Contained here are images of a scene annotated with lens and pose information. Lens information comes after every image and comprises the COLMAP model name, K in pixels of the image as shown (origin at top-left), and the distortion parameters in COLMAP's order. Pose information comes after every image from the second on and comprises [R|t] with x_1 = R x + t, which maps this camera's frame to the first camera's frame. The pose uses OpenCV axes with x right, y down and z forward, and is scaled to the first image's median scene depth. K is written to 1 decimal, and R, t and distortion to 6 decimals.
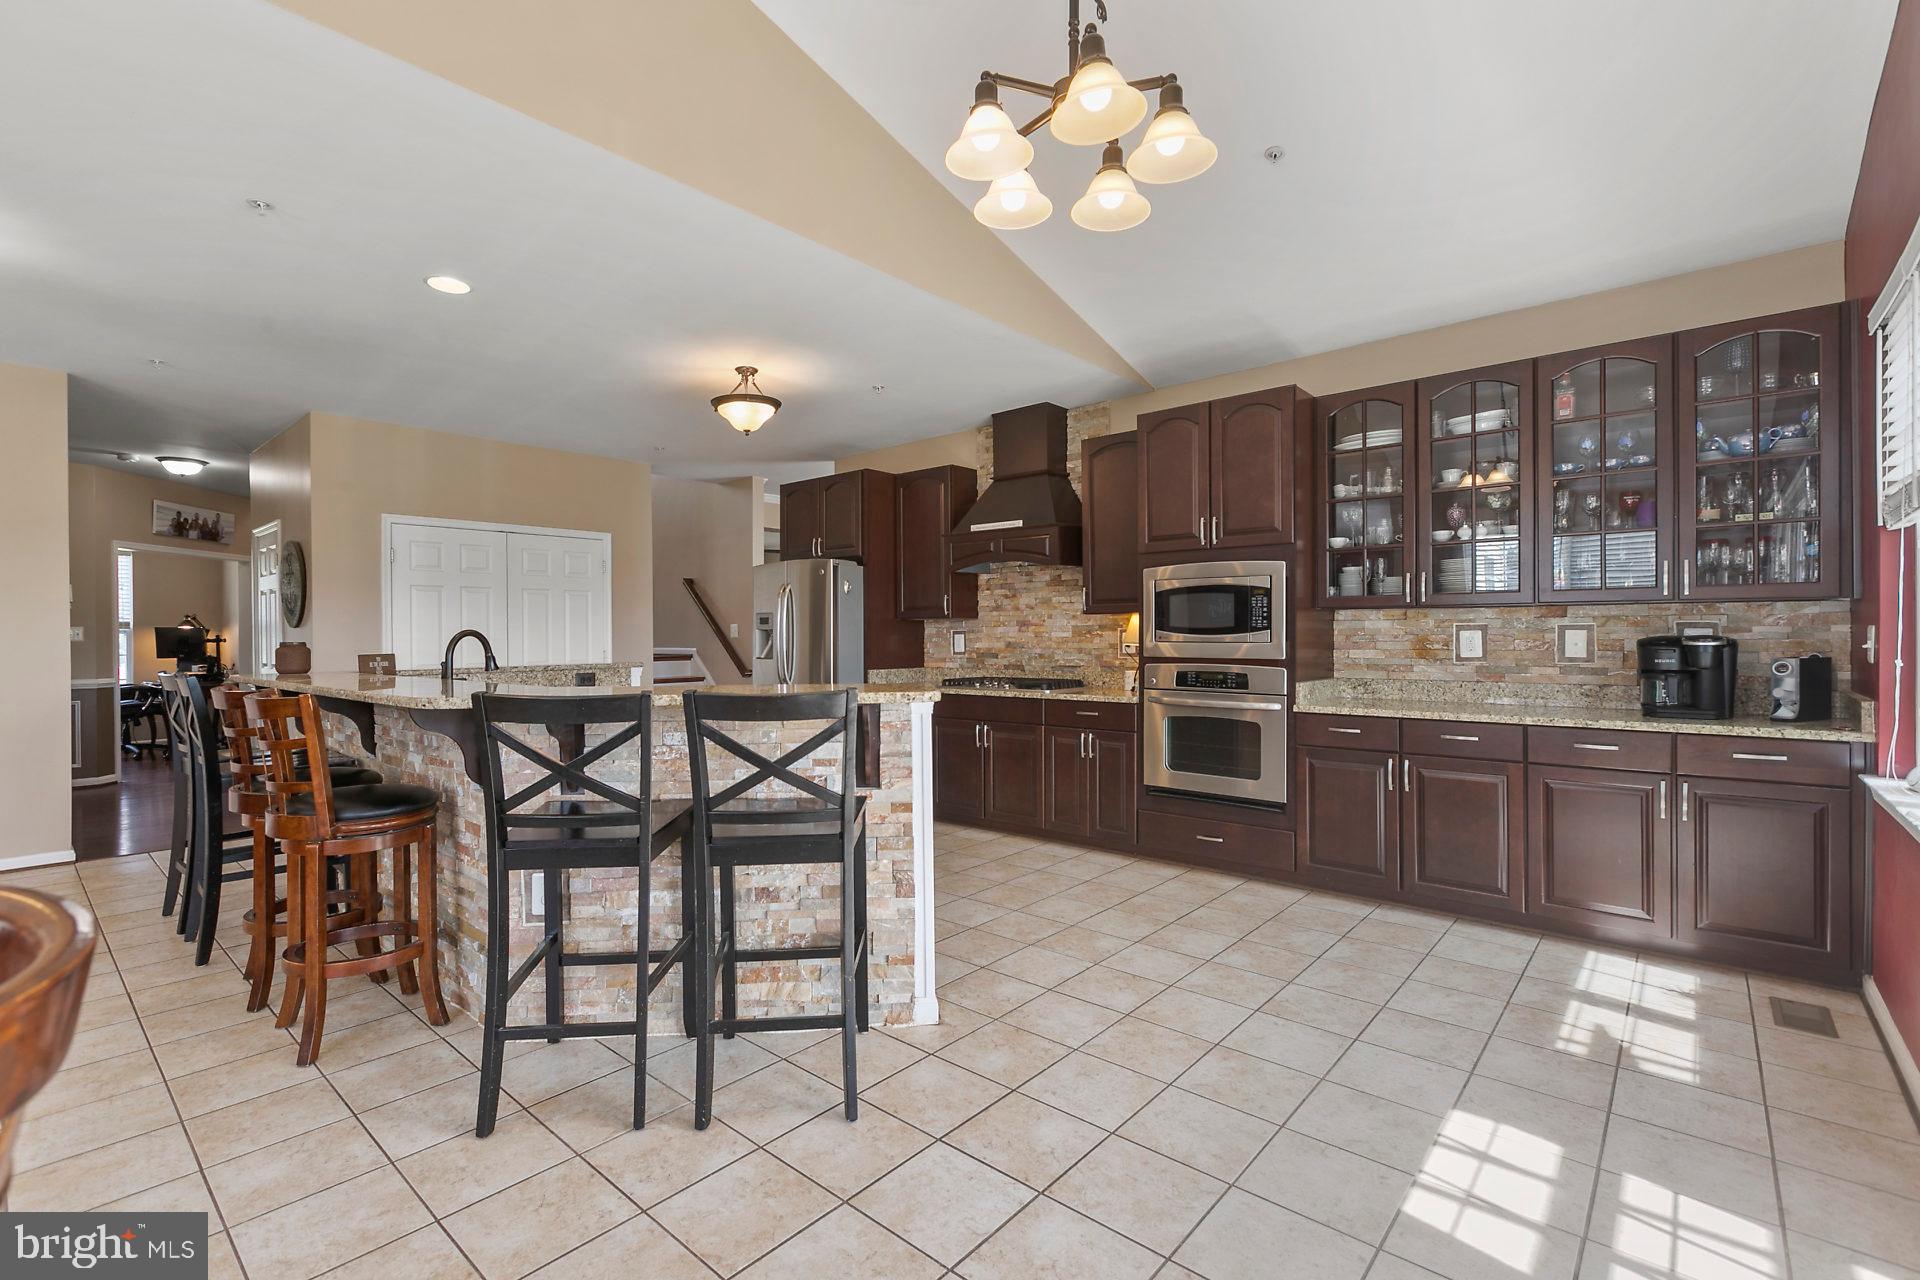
lens RADIAL K [[868.0, 0, 945.9], [0, 868.0, 646.8], [0, 0, 1]] dist [-0.001598, -0.002241]
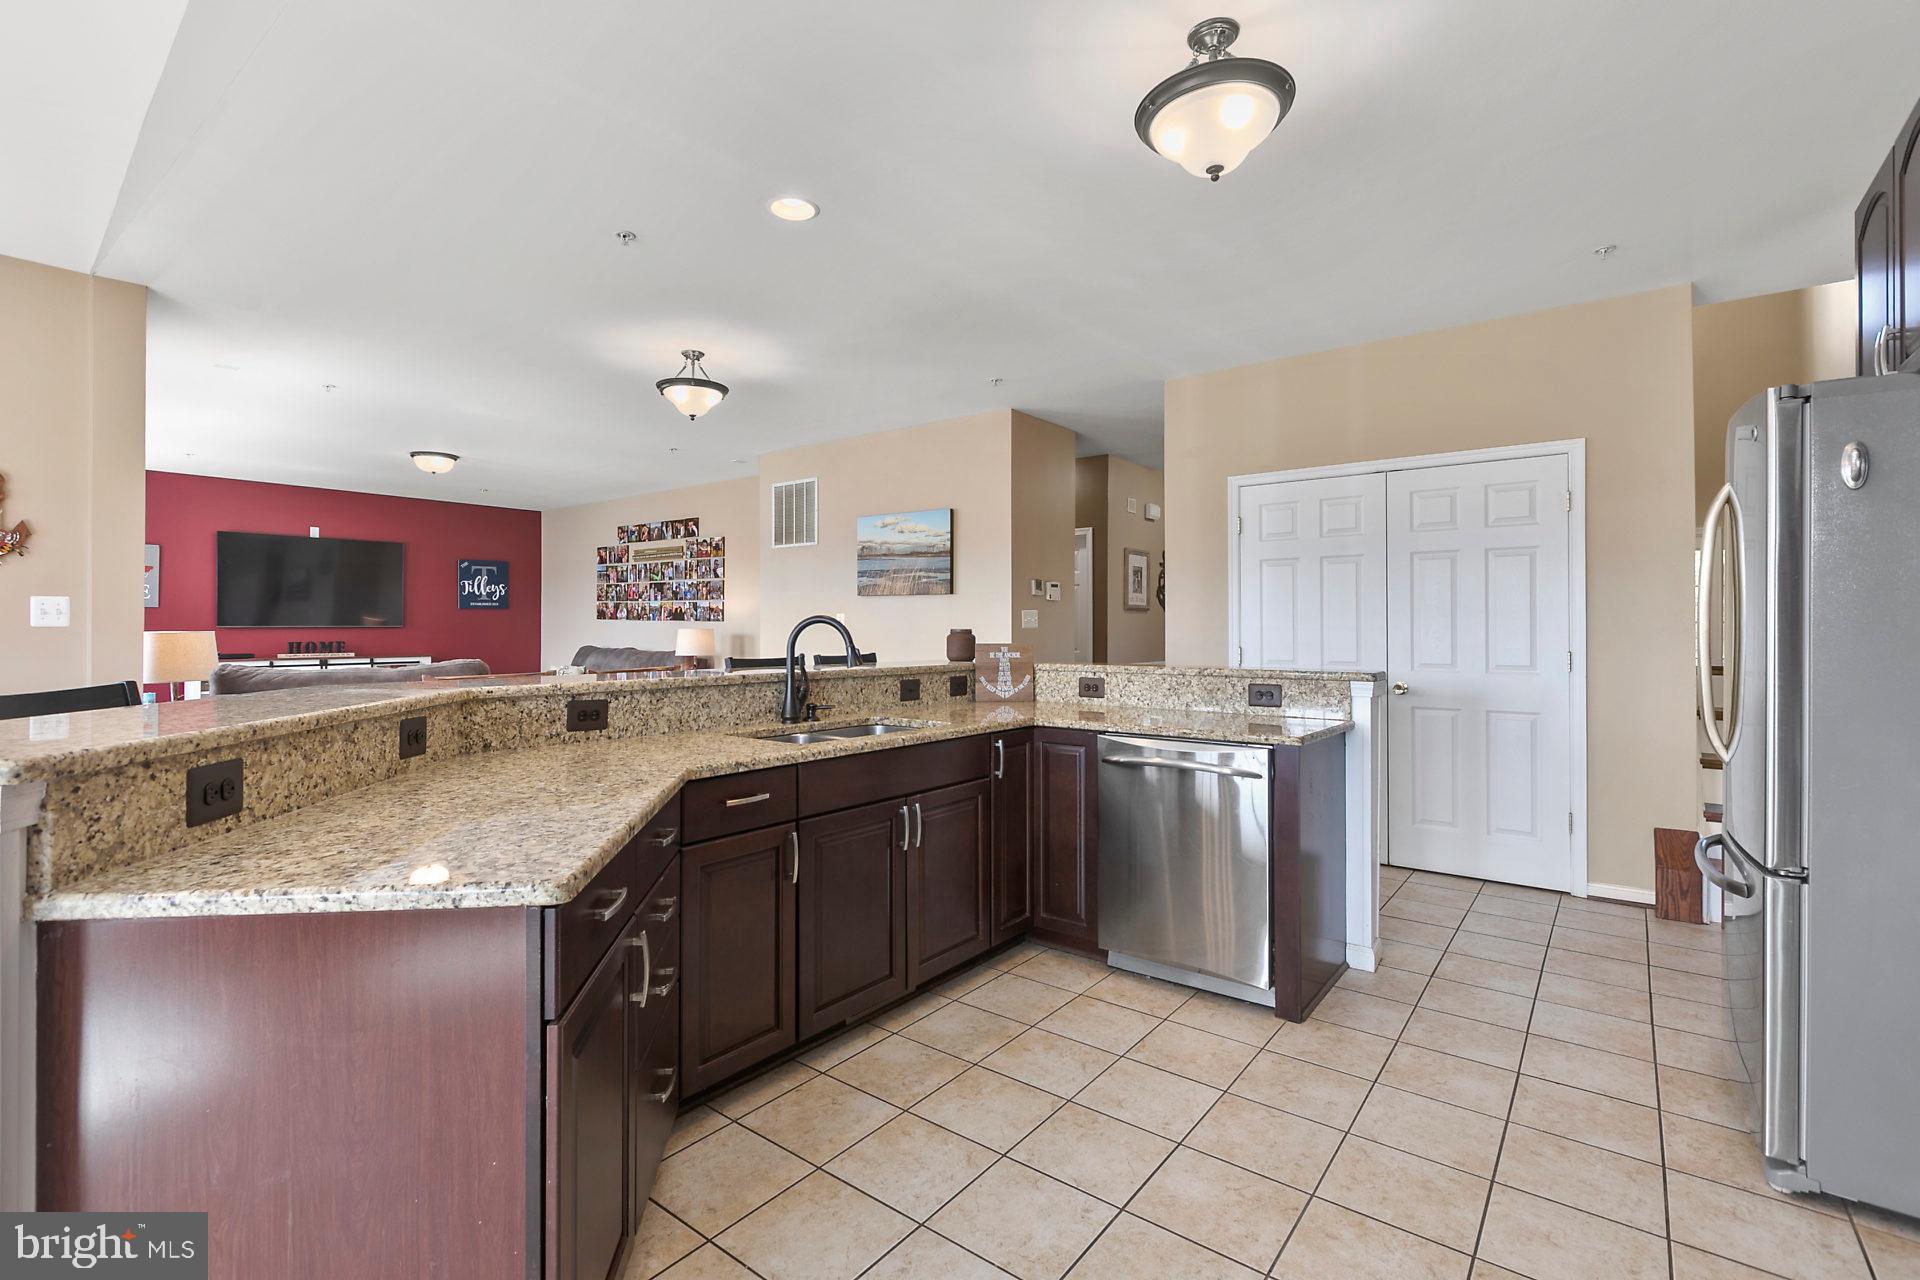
lens RADIAL K [[868.0, 0, 961.4], [0, 868.0, 623.8], [0, 0, 1]] dist [-0.001598, -0.002241]
pose [[0.040158, 0.000966, -0.999193, 0.193181], [-0.013836, 0.999904, 0.000410, -0.009961], [0.999098, 0.013808, 0.040167, 0.754950]]
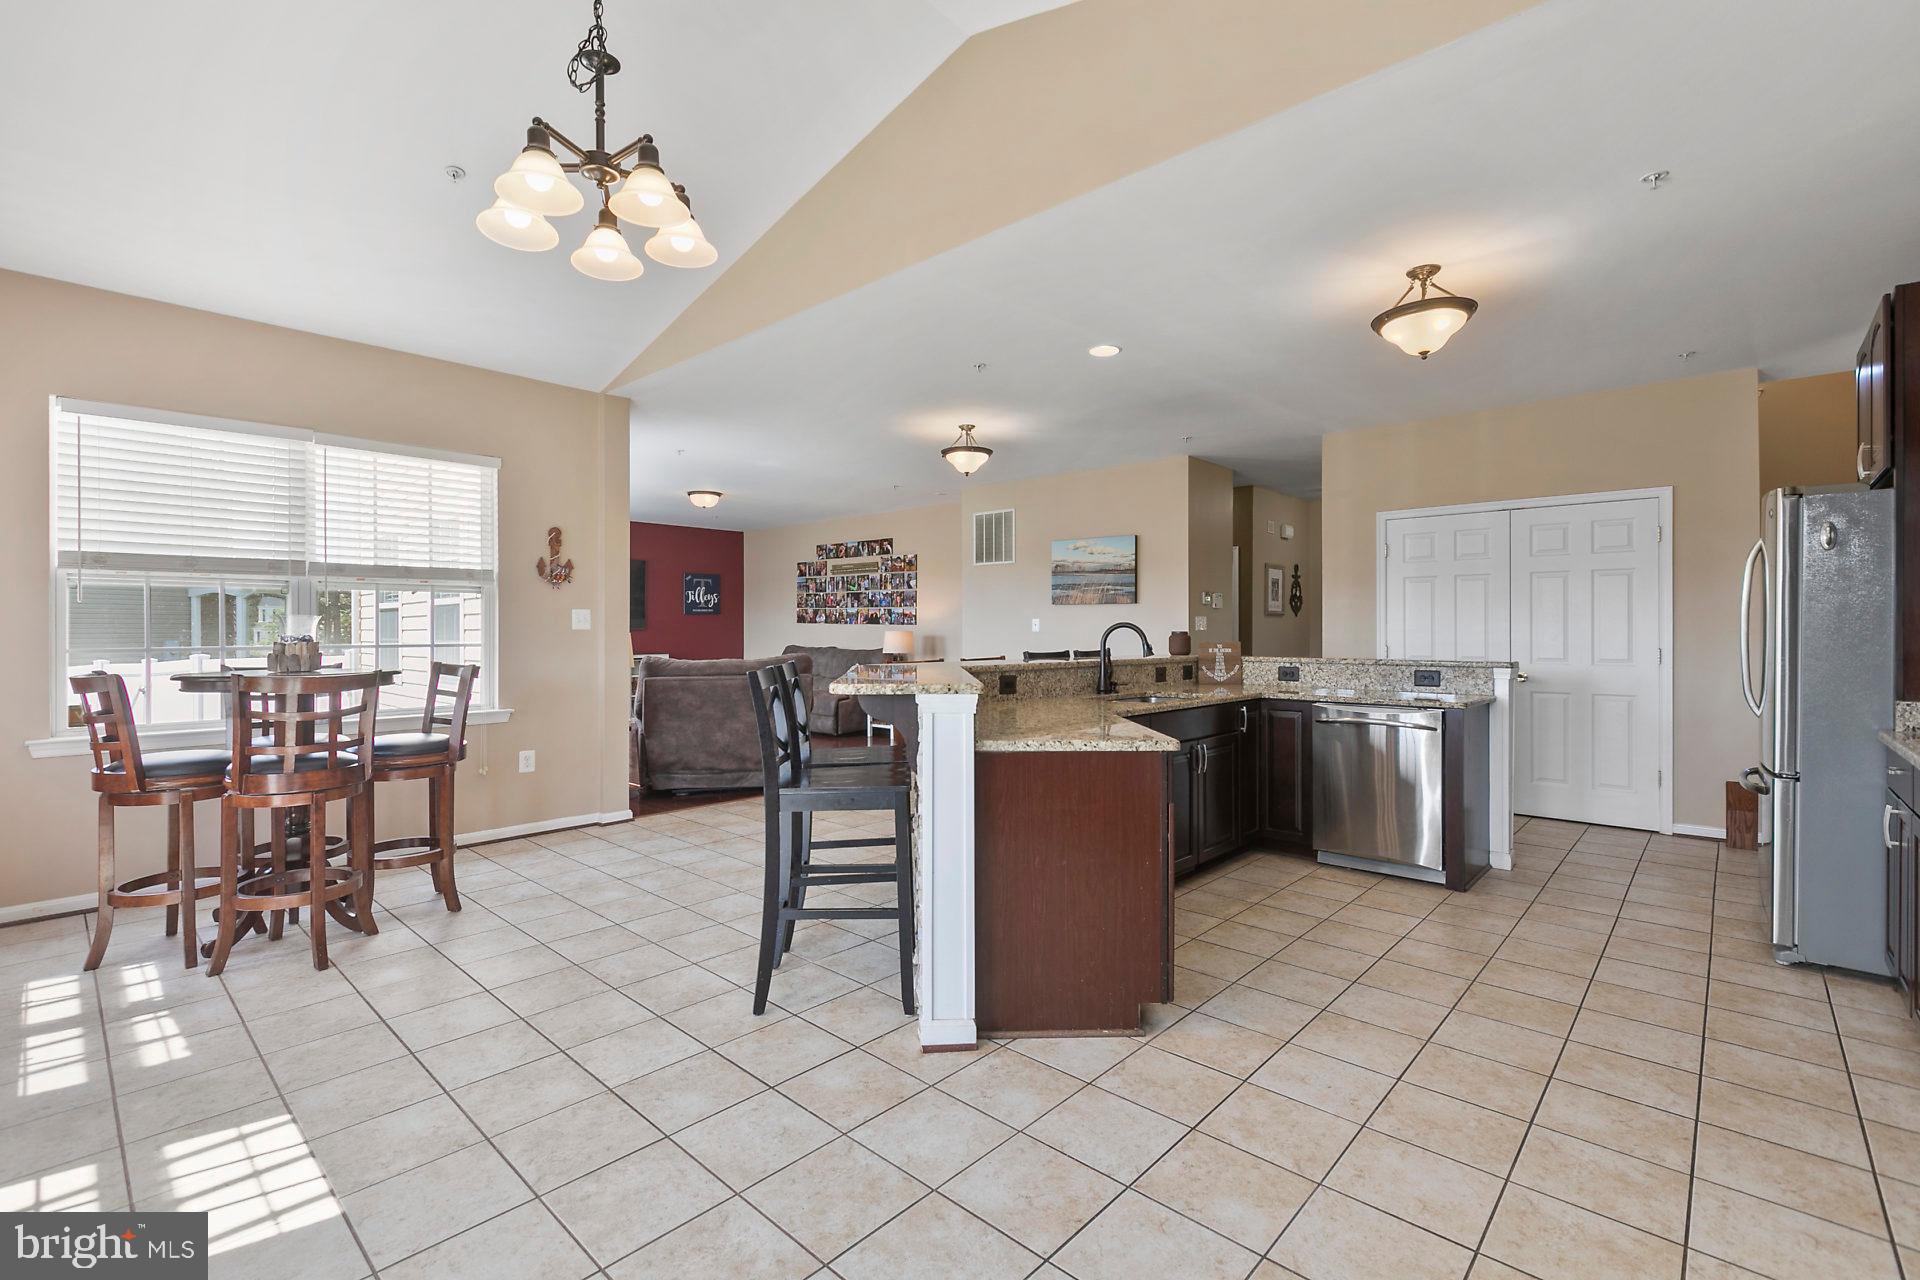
lens RADIAL K [[868.0, 0, 946.9], [0, 868.0, 630.9], [0, 0, 1]] dist [-0.001598, -0.002241]
pose [[-0.047272, 0.006815, -0.998859, 0.474465], [-0.013426, 0.999882, 0.007457, -0.009450], [0.998792, 0.013763, -0.047175, 0.556839]]
